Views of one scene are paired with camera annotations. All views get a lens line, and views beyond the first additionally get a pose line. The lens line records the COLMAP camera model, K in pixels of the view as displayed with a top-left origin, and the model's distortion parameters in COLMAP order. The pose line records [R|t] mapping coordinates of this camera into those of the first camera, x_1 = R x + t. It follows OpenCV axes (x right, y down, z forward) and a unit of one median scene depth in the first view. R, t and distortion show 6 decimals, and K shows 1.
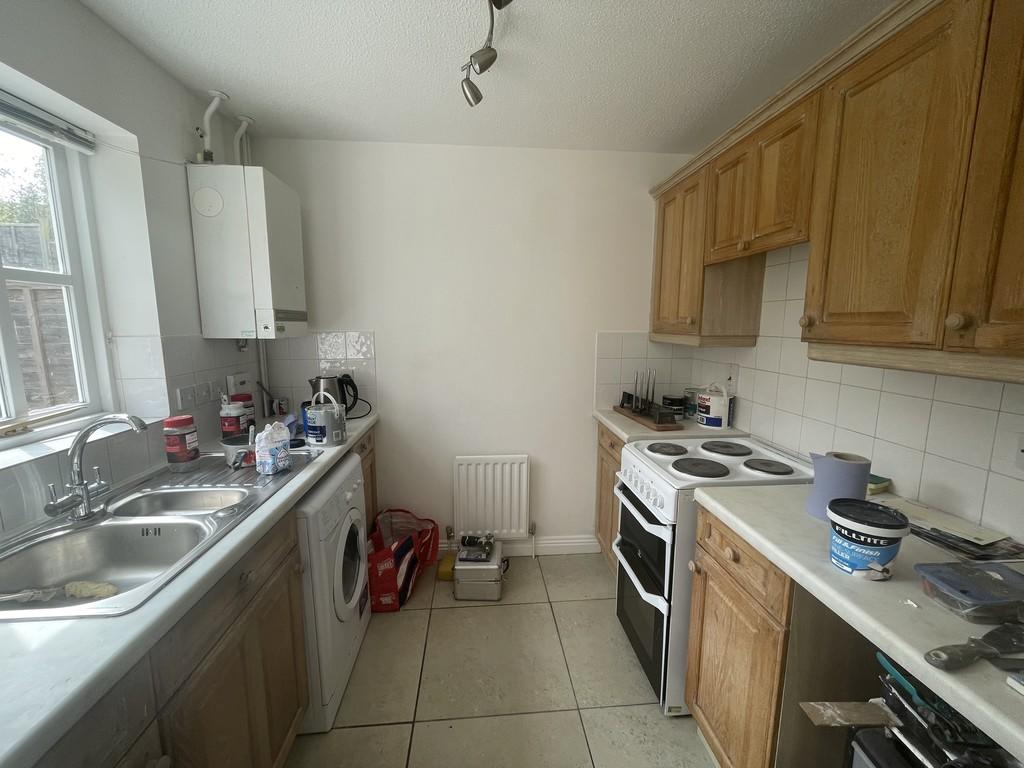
lens RADIAL K [[414.8, 0, 509.8], [0, 414.8, 382.6], [0, 0, 1]] dist [-0.002168, 0.000708]
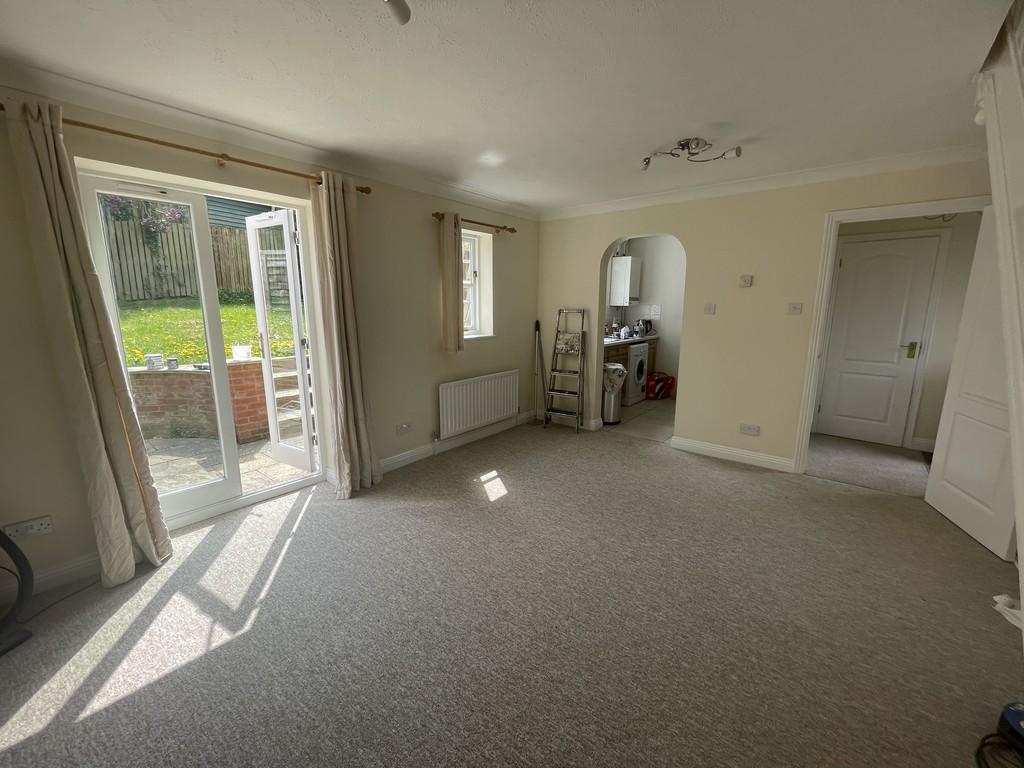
lens RADIAL K [[414.8, 0, 511.7], [0, 414.8, 382.8], [0, 0, 1]] dist [-0.002168, 0.000708]
pose [[0.716761, 0.131214, -0.684863, 1.454467], [-0.103604, 0.991275, 0.081490, 0.429497], [0.689580, 0.012545, 0.724101, -2.655135]]
